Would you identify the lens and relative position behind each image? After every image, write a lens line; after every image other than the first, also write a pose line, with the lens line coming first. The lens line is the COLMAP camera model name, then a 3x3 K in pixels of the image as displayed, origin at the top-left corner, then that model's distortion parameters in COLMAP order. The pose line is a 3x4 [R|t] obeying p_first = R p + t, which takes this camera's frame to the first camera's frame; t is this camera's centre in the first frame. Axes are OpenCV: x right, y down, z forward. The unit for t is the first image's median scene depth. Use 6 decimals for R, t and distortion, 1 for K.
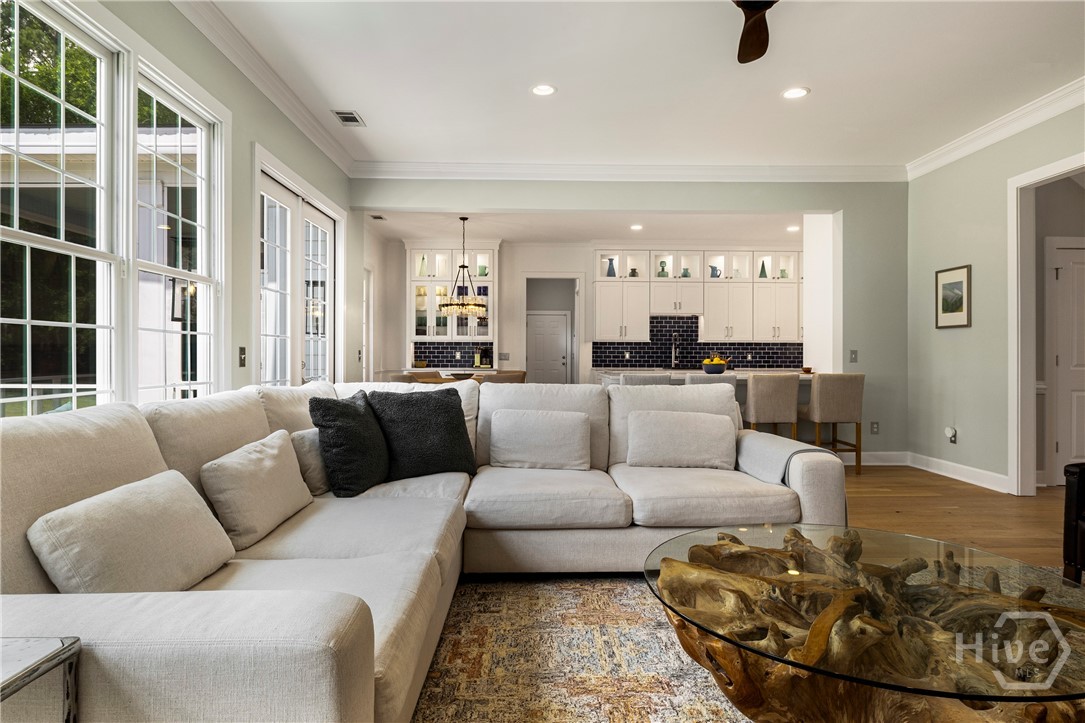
lens RADIAL K [[622.2, 0, 531.8], [0, 622.2, 353.3], [0, 0, 1]] dist [-0.003202, -0.000280]
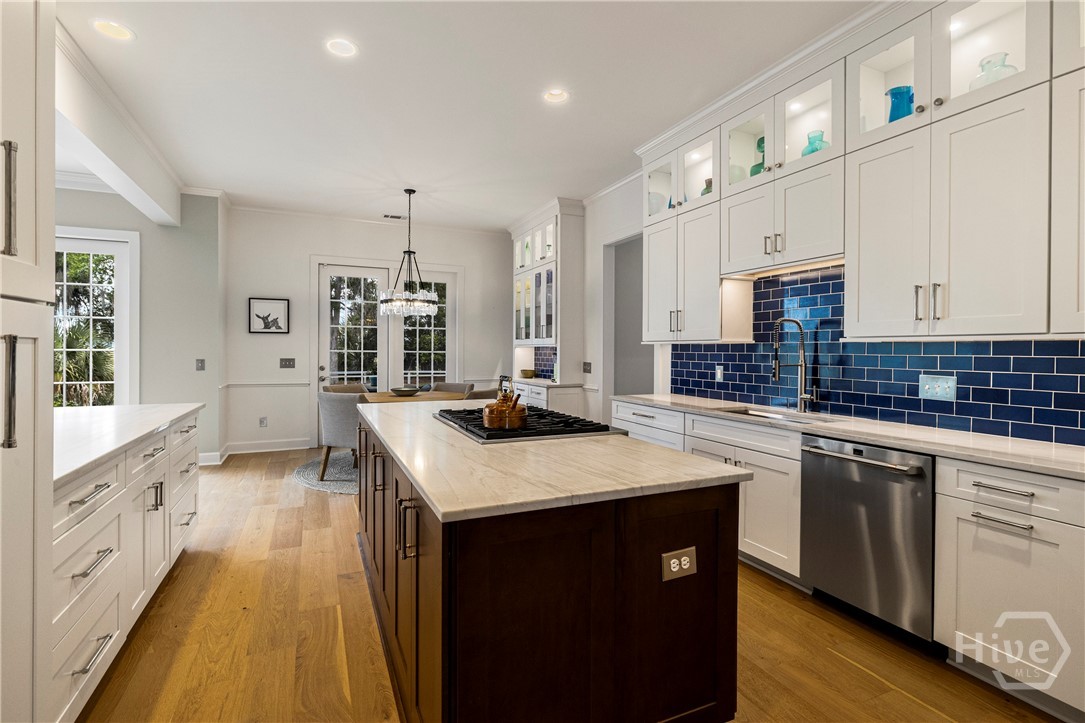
lens RADIAL K [[499.0, 0, 535.0], [0, 499.0, 356.7], [0, 0, 1]] dist [-0.005962, 0.000105]
pose [[0.395478, 0.012047, -0.918396, 0.445638], [-0.007229, 0.999924, 0.010003, -0.011613], [0.918447, 0.002683, 0.395535, 0.742721]]
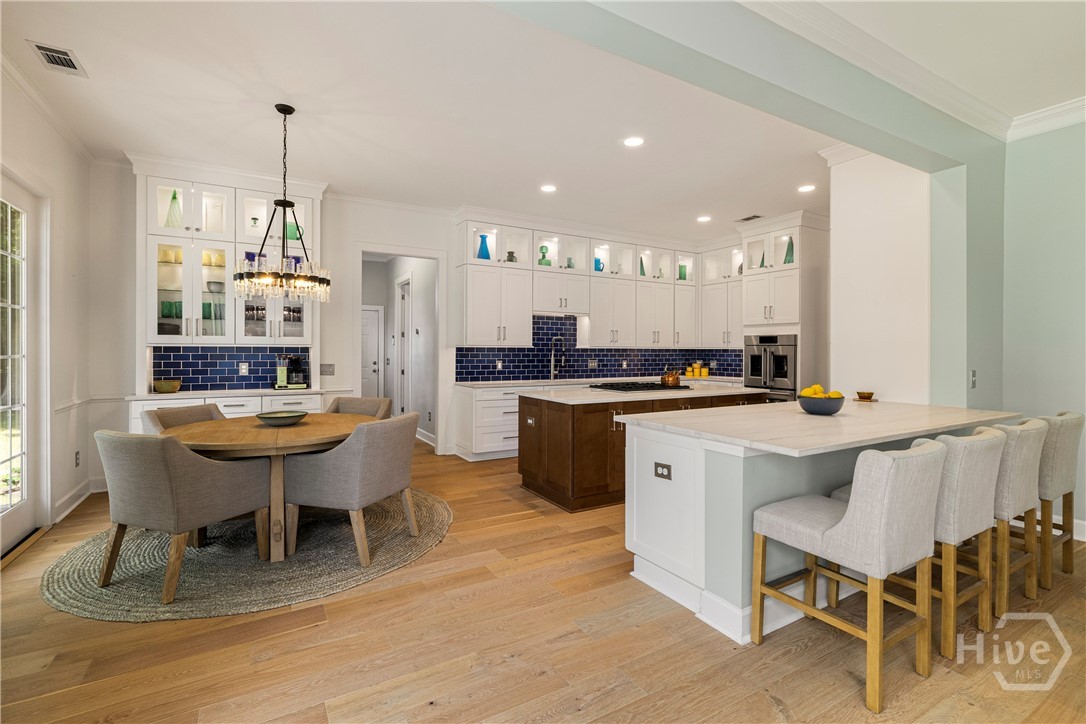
lens RADIAL K [[499.5, 0, 539.8], [0, 499.5, 354.9], [0, 0, 1]] dist [-0.005962, 0.000105]
pose [[0.873161, -0.004330, 0.487413, -0.105050], [-0.000512, 0.999952, 0.009801, -0.015365], [-0.487432, -0.008807, 0.873117, 0.446069]]
